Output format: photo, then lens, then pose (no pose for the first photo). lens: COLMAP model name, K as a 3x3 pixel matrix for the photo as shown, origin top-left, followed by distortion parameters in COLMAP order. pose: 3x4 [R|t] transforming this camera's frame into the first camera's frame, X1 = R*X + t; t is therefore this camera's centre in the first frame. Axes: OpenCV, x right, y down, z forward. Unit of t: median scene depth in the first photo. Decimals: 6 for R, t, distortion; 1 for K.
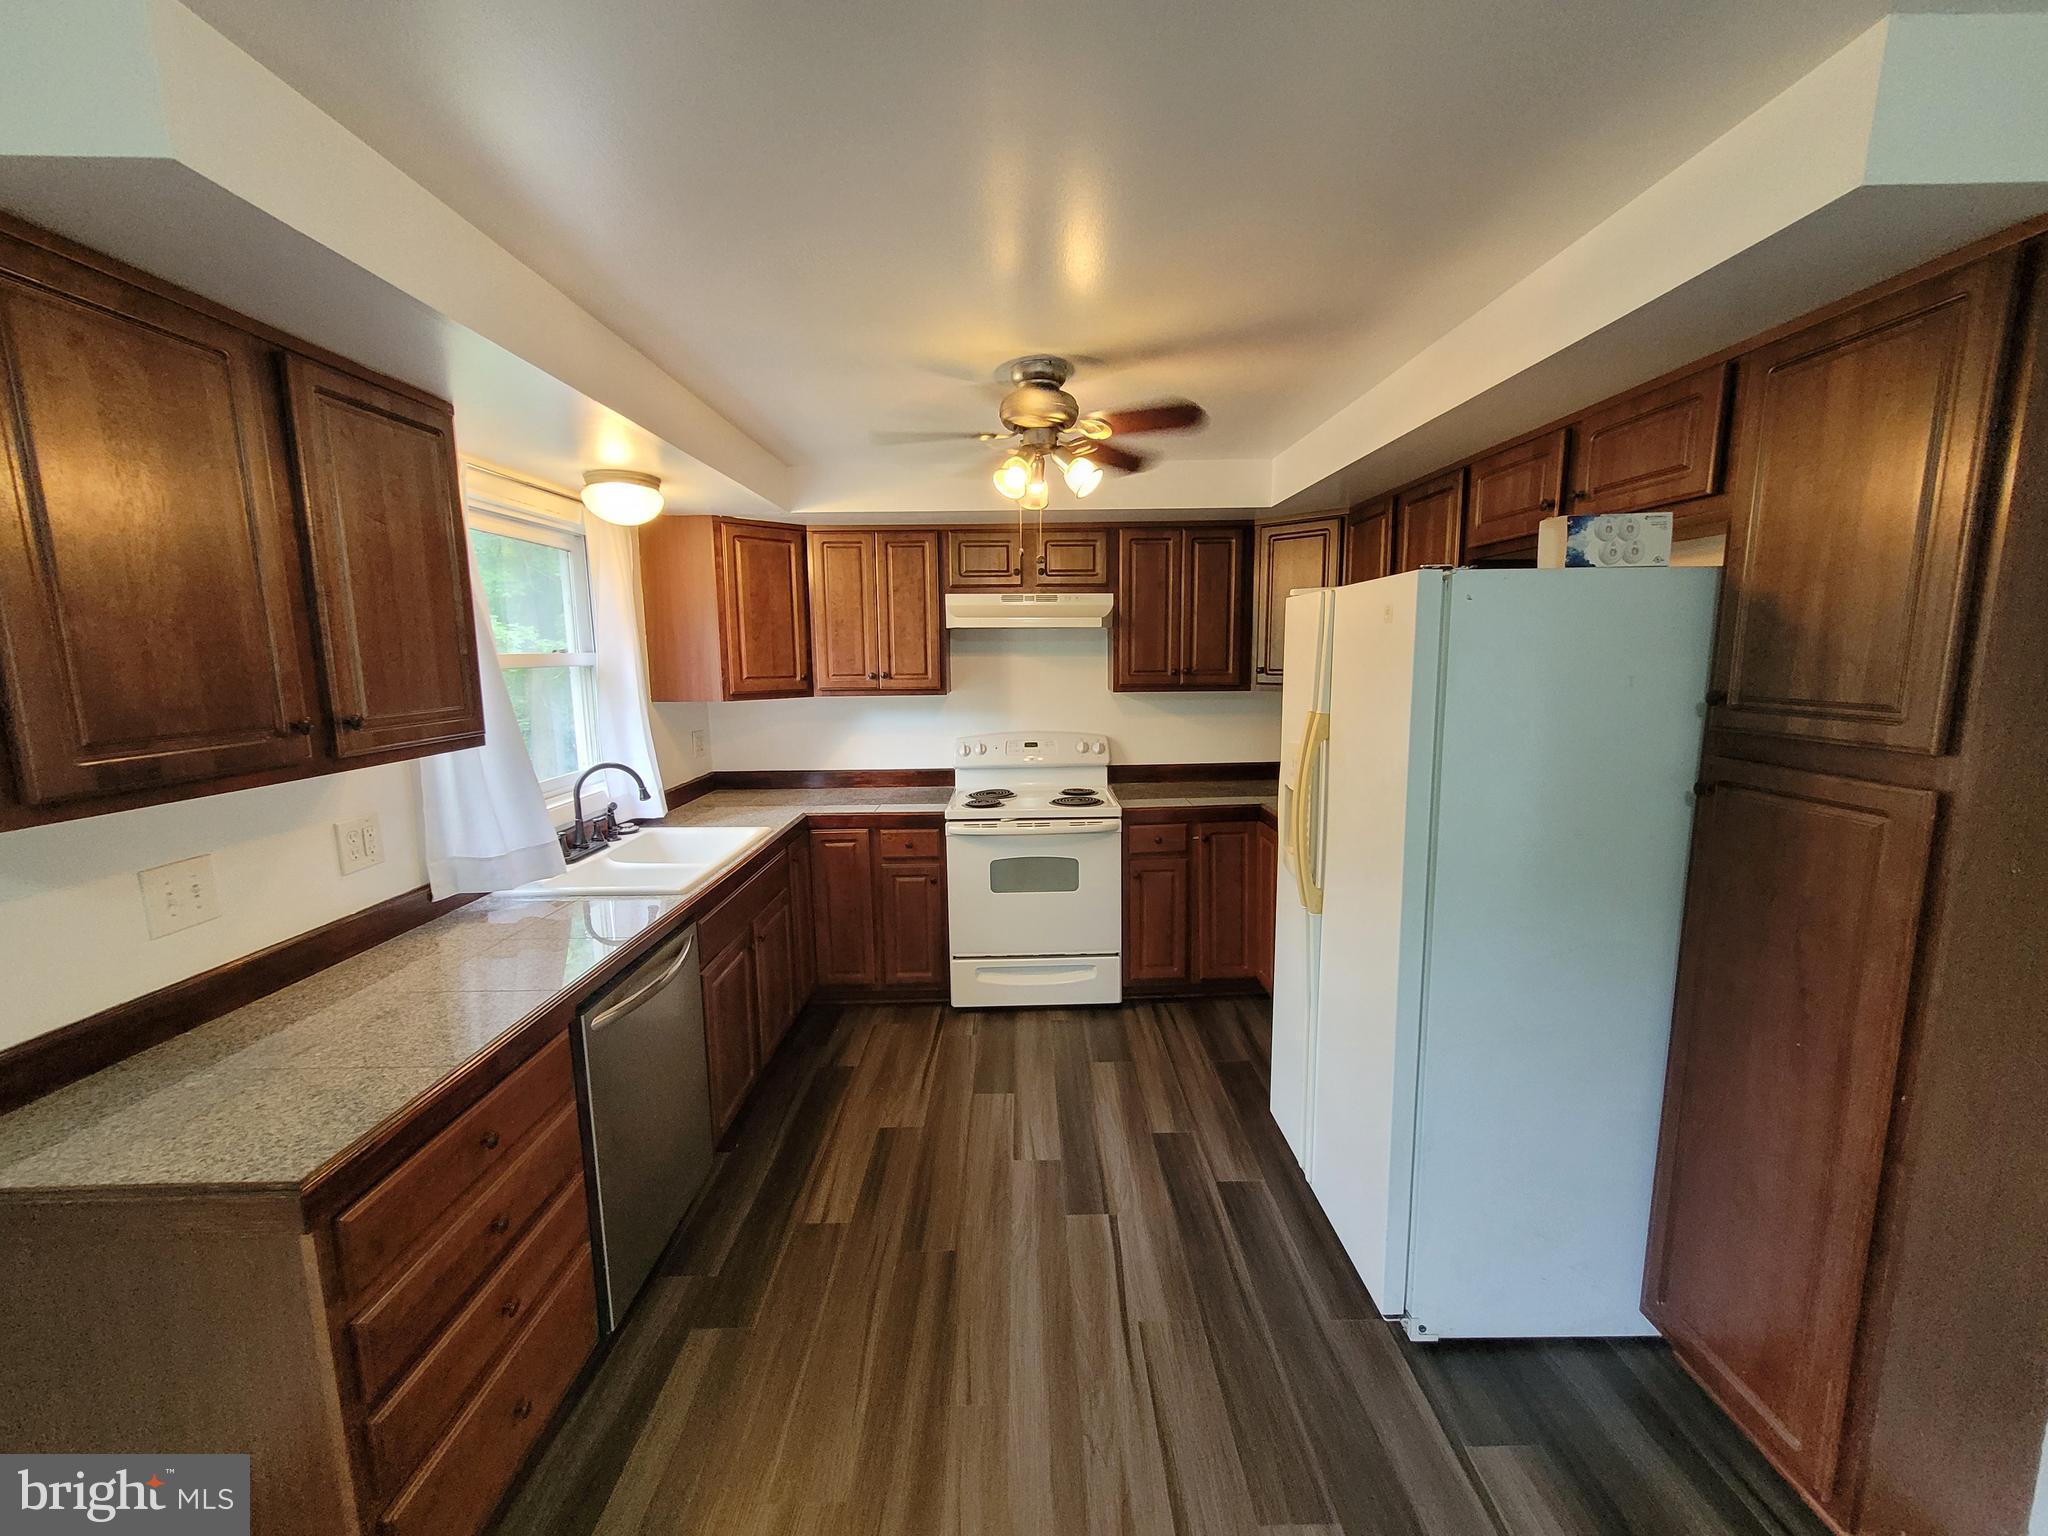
lens RADIAL K [[811.6, 0, 1026.6], [0, 811.6, 768.3], [0, 0, 1]] dist [0.006586, -0.000347]
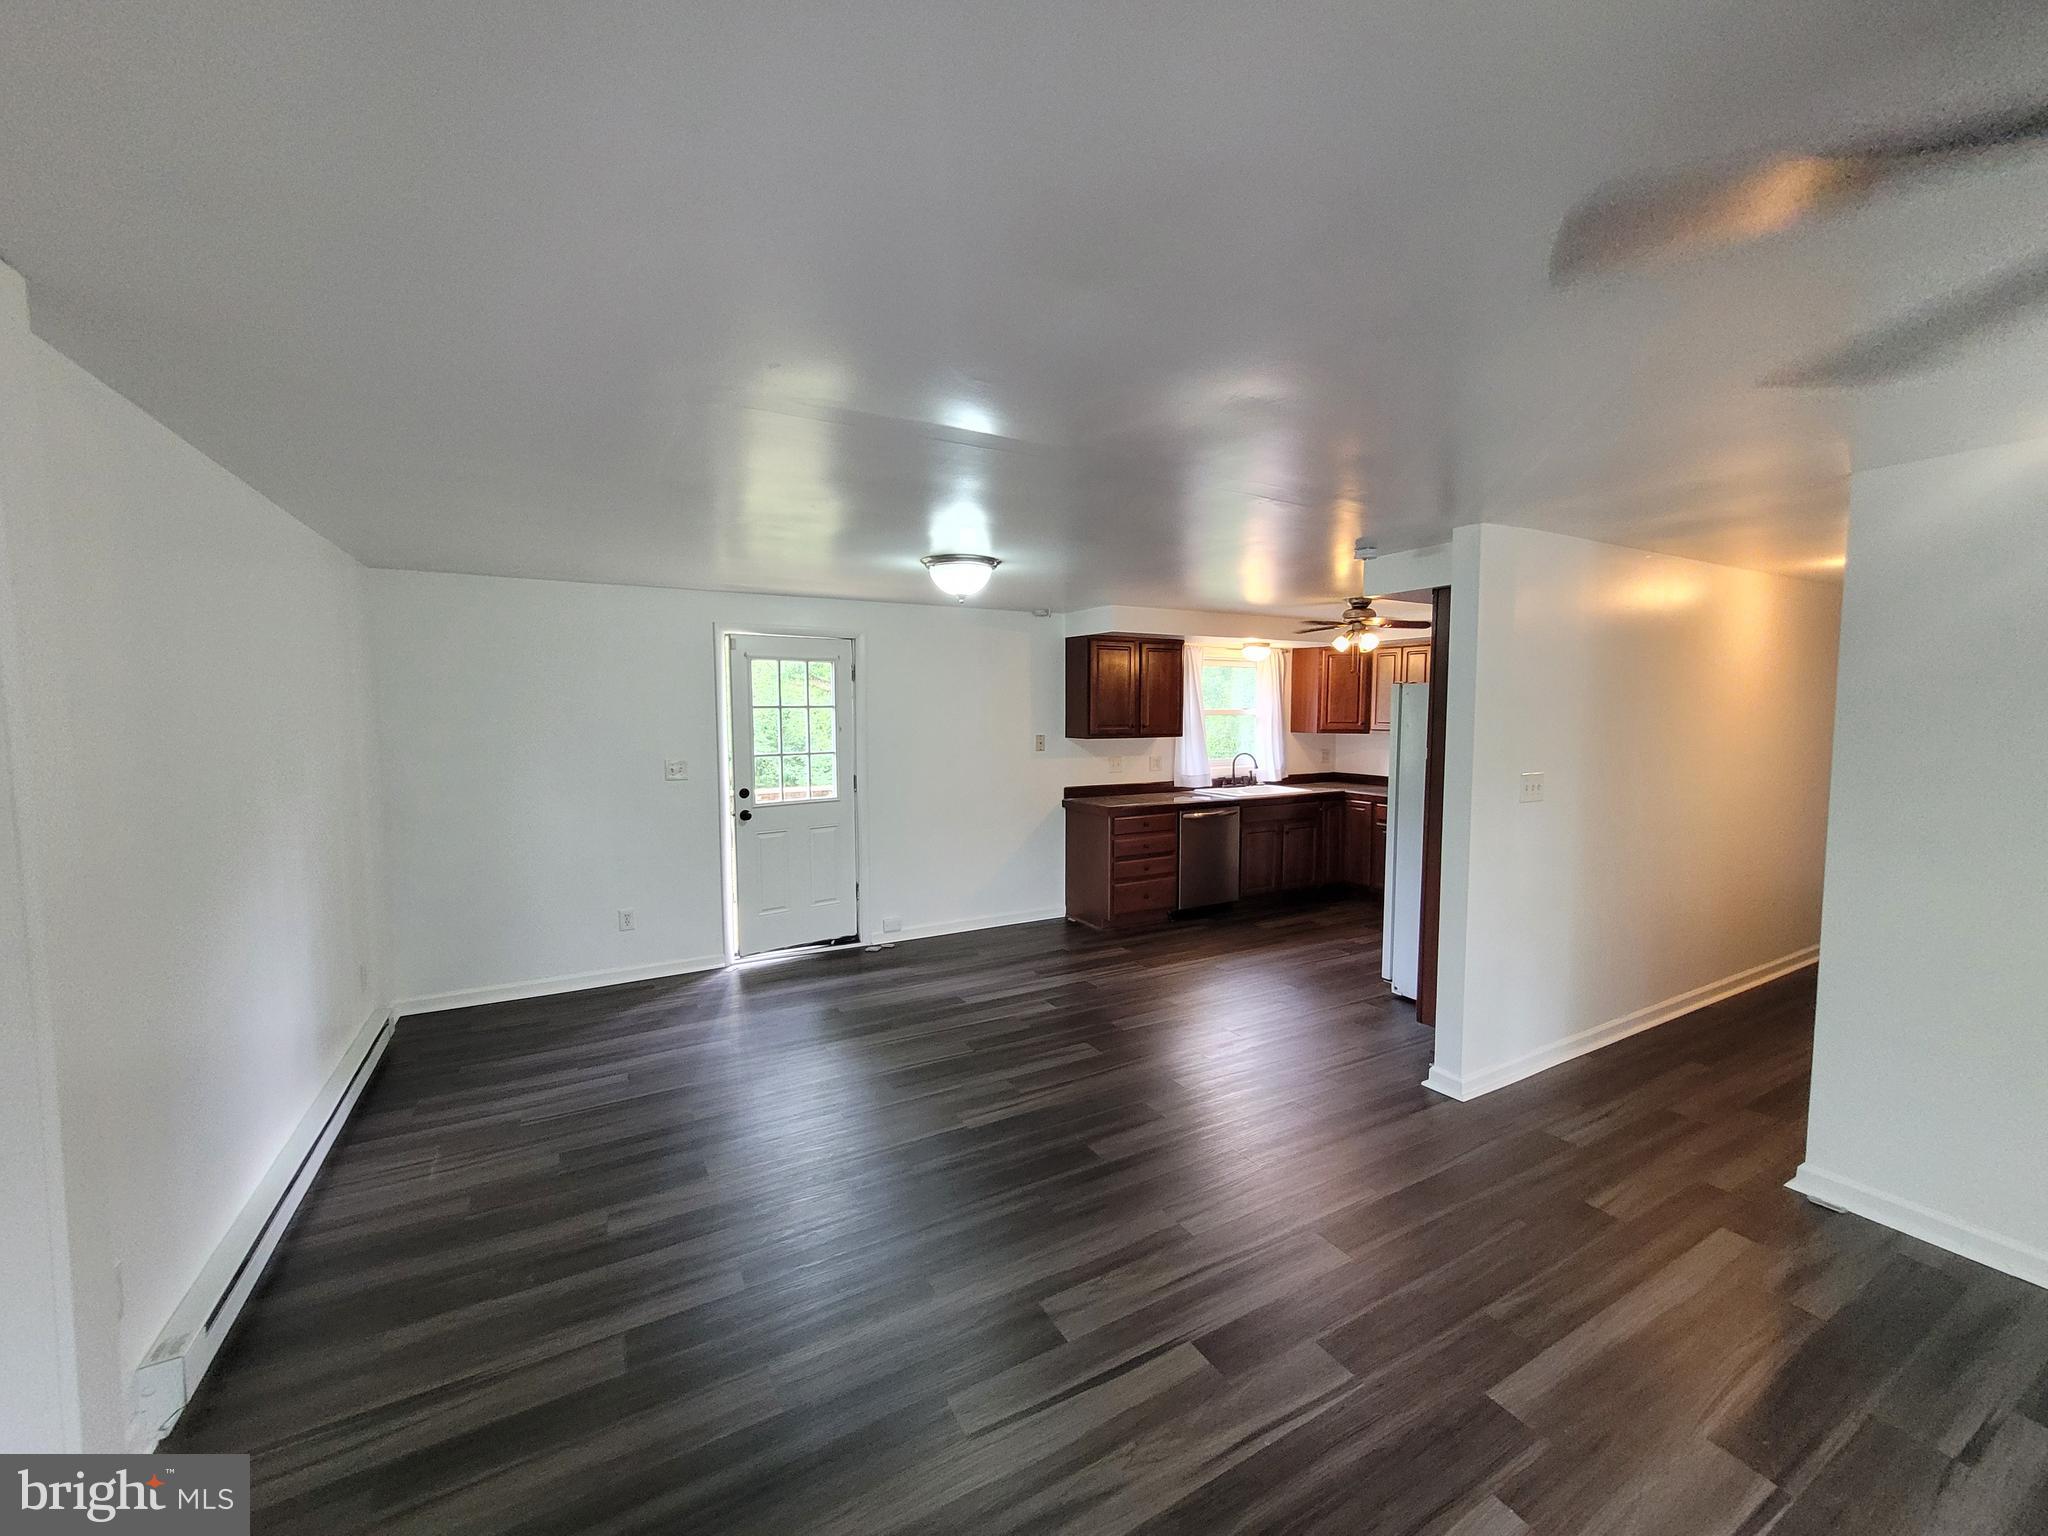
lens RADIAL K [[811.6, 0, 1025.9], [0, 811.6, 764.7], [0, 0, 1]] dist [0.006586, -0.000347]
pose [[0.476829, 0.071018, -0.876123, 1.739553], [-0.132177, 0.991190, 0.008408, 0.124904], [0.869002, 0.111794, 0.482015, -1.033003]]
